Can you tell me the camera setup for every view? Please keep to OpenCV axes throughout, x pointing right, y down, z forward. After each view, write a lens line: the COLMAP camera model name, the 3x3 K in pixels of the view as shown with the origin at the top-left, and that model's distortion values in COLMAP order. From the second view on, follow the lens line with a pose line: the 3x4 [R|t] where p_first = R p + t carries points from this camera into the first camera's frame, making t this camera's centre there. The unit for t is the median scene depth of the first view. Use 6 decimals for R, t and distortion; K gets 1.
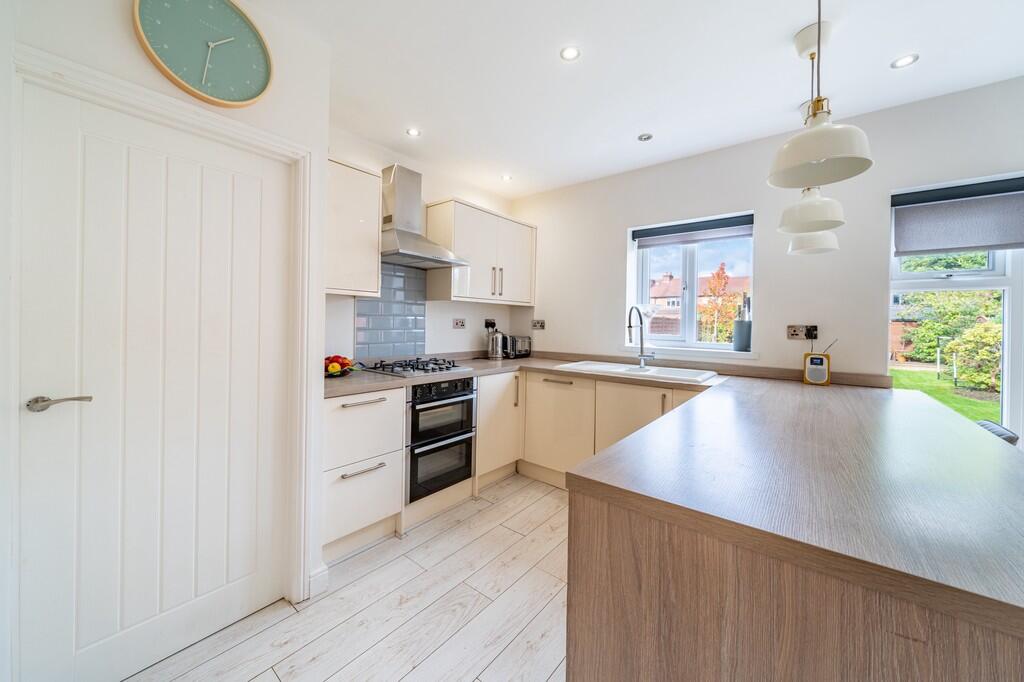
lens RADIAL K [[378.6, 0, 506.4], [0, 378.6, 324.7], [0, 0, 1]] dist [-0.001662, -0.000300]
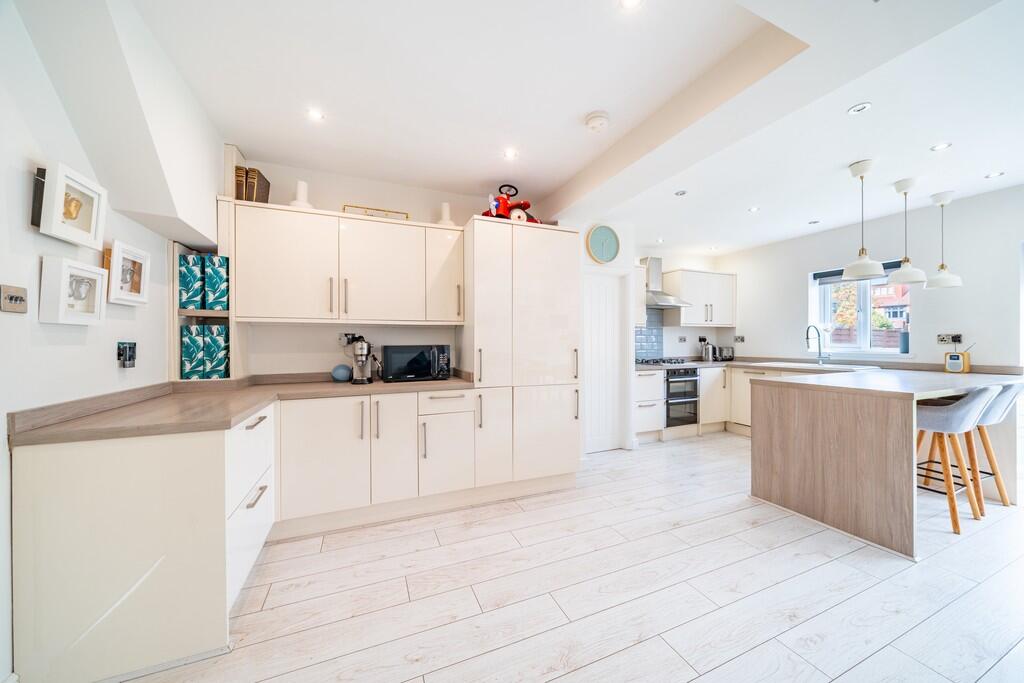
lens RADIAL K [[349.9, 0, 512.7], [0, 349.9, 343.5], [0, 0, 1]] dist [-0.002999, -0.000019]
pose [[0.881791, -0.017221, -0.471326, -0.070954], [0.015705, 0.999851, -0.007148, 0.016687], [0.471379, -0.001099, 0.881930, -0.837567]]
